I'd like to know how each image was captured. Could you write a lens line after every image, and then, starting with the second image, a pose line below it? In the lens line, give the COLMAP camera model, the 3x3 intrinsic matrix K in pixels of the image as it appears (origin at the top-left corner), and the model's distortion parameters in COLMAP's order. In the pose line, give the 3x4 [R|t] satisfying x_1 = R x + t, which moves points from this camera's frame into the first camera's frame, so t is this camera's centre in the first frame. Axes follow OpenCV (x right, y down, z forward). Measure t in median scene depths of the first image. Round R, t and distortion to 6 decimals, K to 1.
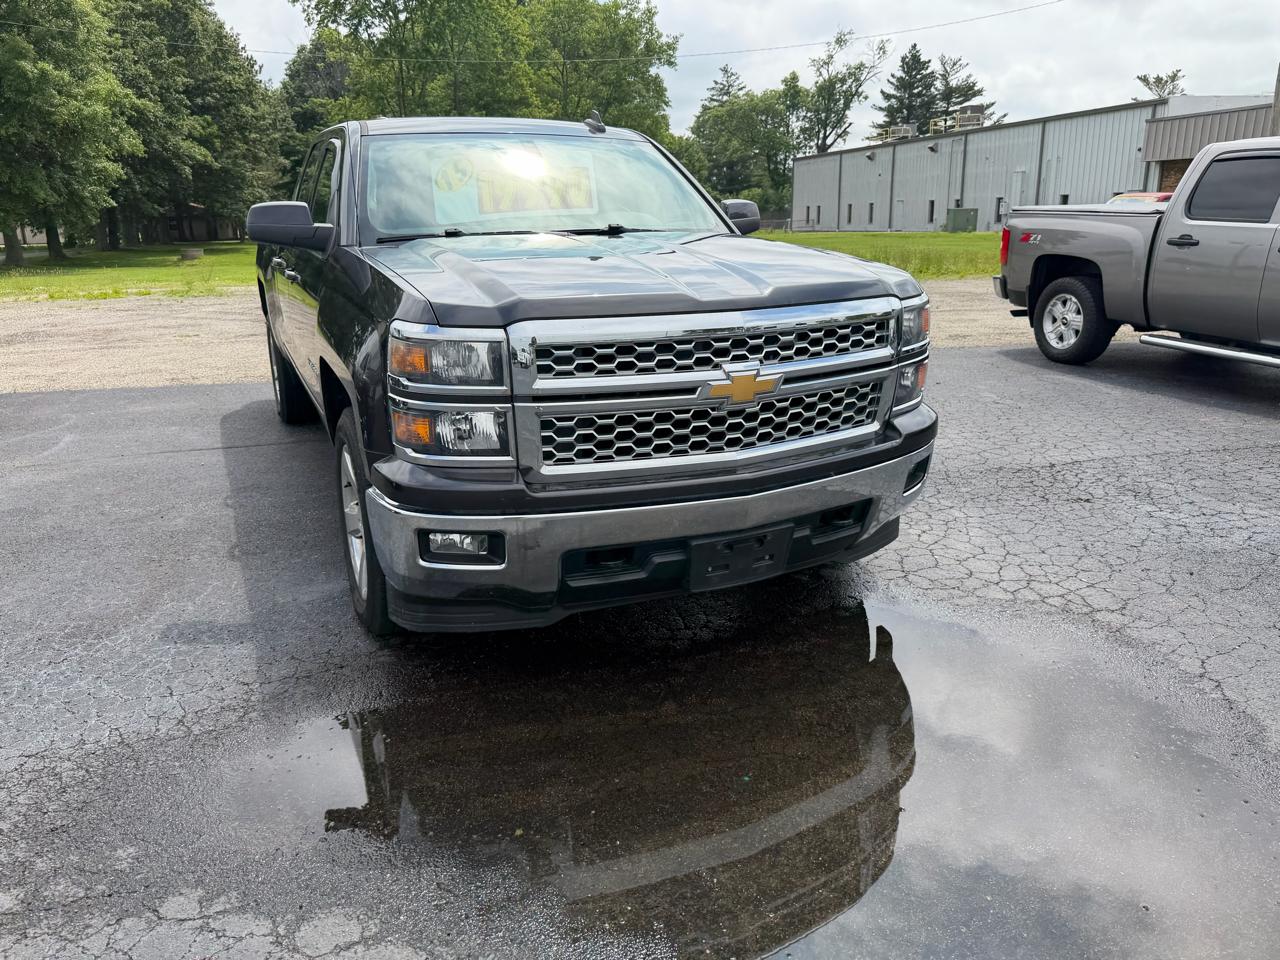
lens RADIAL K [[920.5, 0, 644.9], [0, 920.5, 465.7], [0, 0, 1]] dist [0.003391, -0.016863]
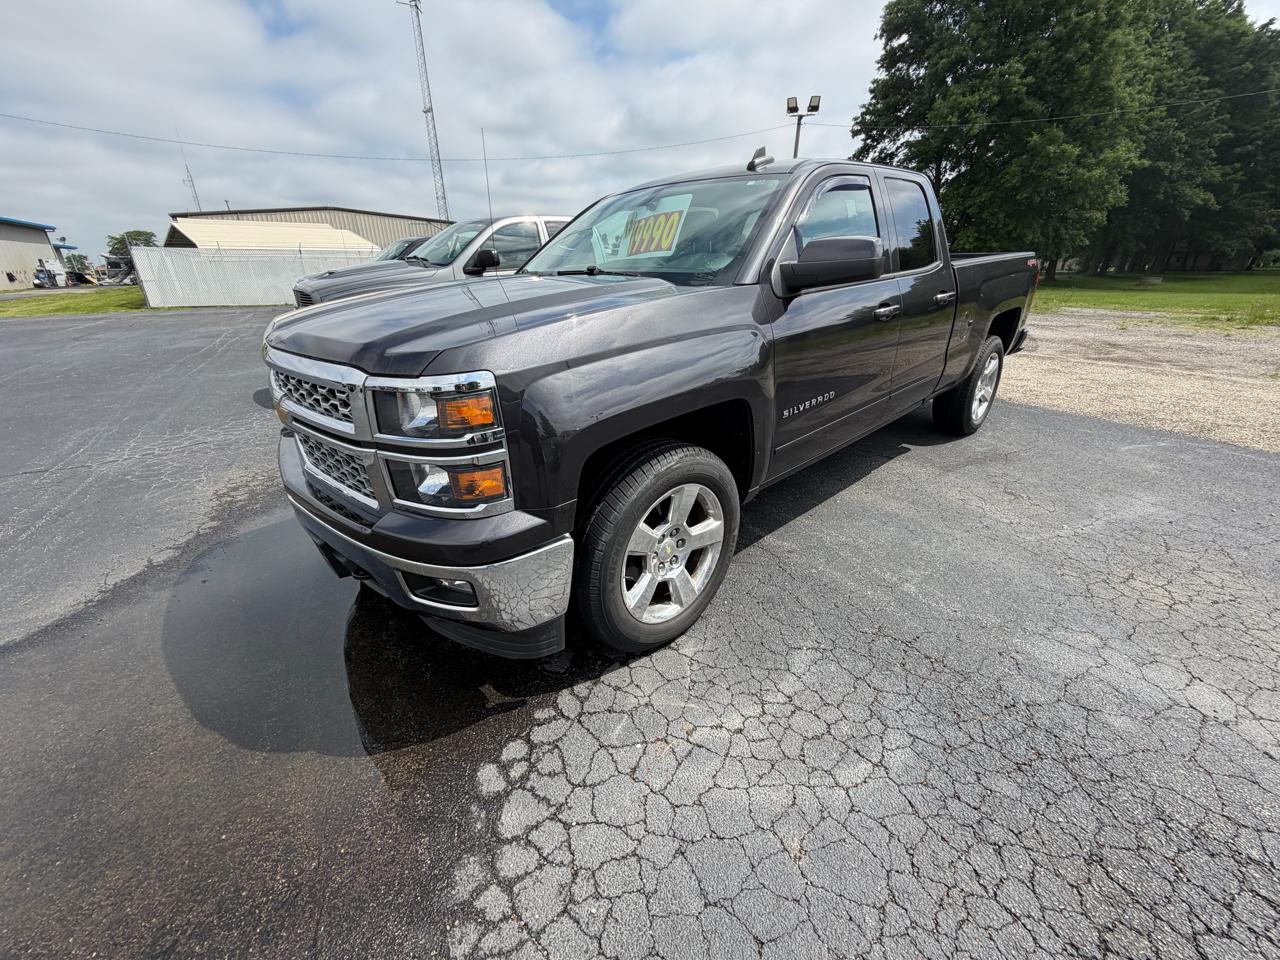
lens RADIAL K [[514.0, 0, 634.7], [0, 514.0, 479.7], [0, 0, 1]] dist [-0.002563, 0.000389]
pose [[0.285985, 0.378875, -0.880152, 0.595951], [-0.240893, 0.917442, 0.316654, -0.225503], [0.927461, 0.121464, 0.353643, 0.823815]]
